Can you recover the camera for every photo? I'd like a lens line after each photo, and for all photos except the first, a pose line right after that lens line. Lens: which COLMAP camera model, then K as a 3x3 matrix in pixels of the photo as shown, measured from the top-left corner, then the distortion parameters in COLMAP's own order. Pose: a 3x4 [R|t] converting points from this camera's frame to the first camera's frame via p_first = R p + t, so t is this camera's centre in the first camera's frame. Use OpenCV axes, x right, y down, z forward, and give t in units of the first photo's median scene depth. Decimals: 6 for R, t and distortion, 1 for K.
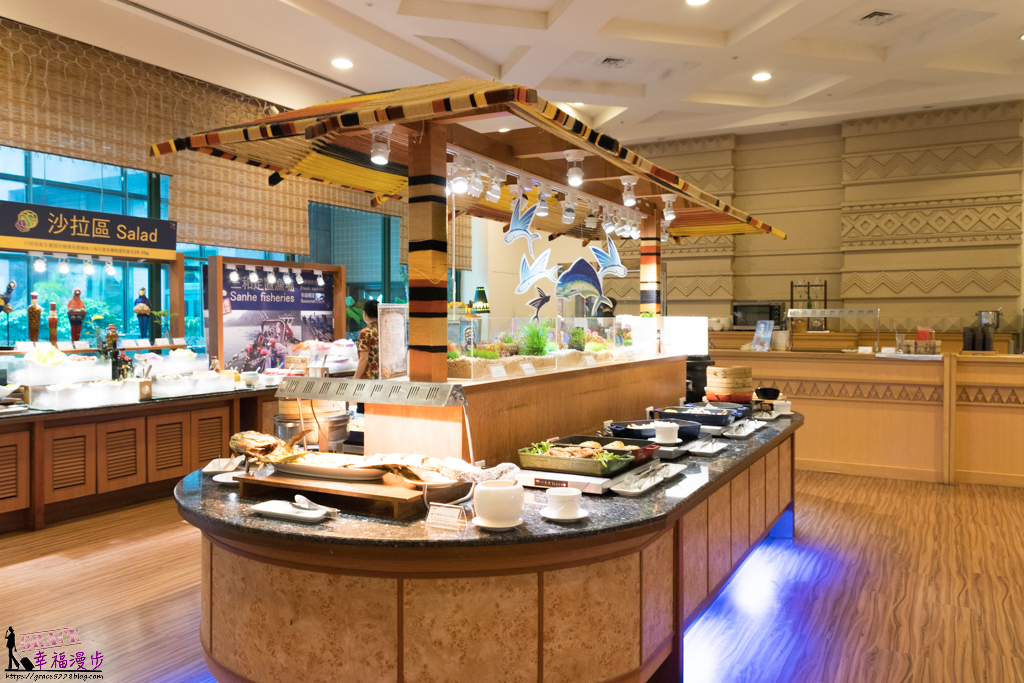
lens RADIAL K [[1069.1, 0, 512.0], [0, 1069.1, 341.5], [0, 0, 1]] dist [0.015574, 0.028193]
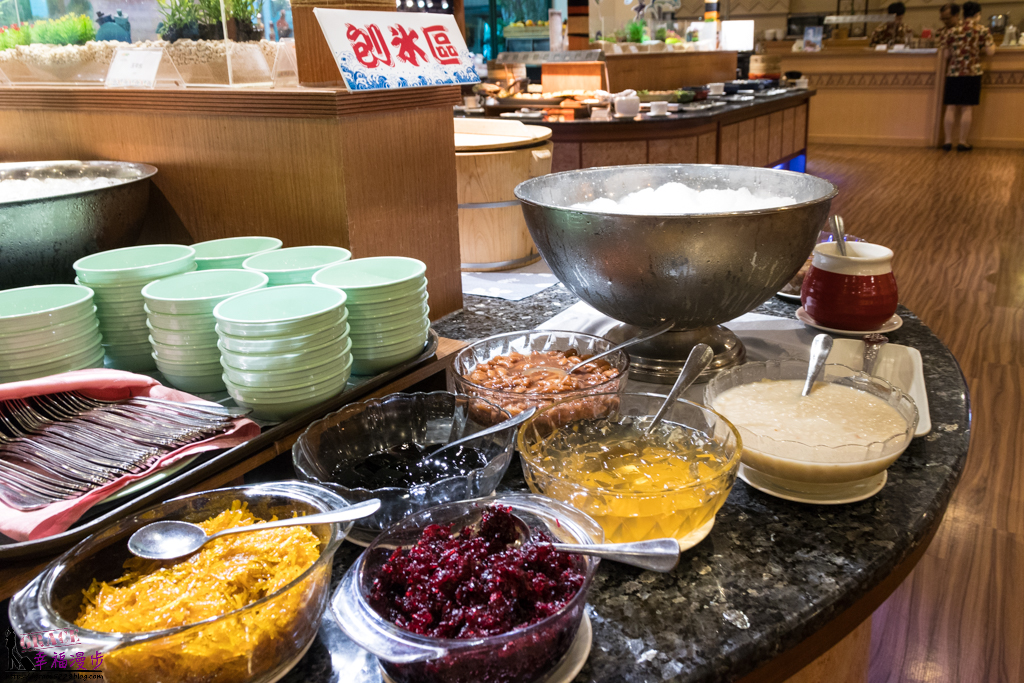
lens RADIAL K [[1069.1, 0, 512.0], [0, 1069.1, 341.5], [0, 0, 1]] dist [0.015574, 0.028193]
pose [[0.998075, -0.004202, -0.061877, -0.086383], [0.019139, 0.969875, 0.242851, 0.069019], [0.058992, -0.243568, 0.968088, -0.875653]]
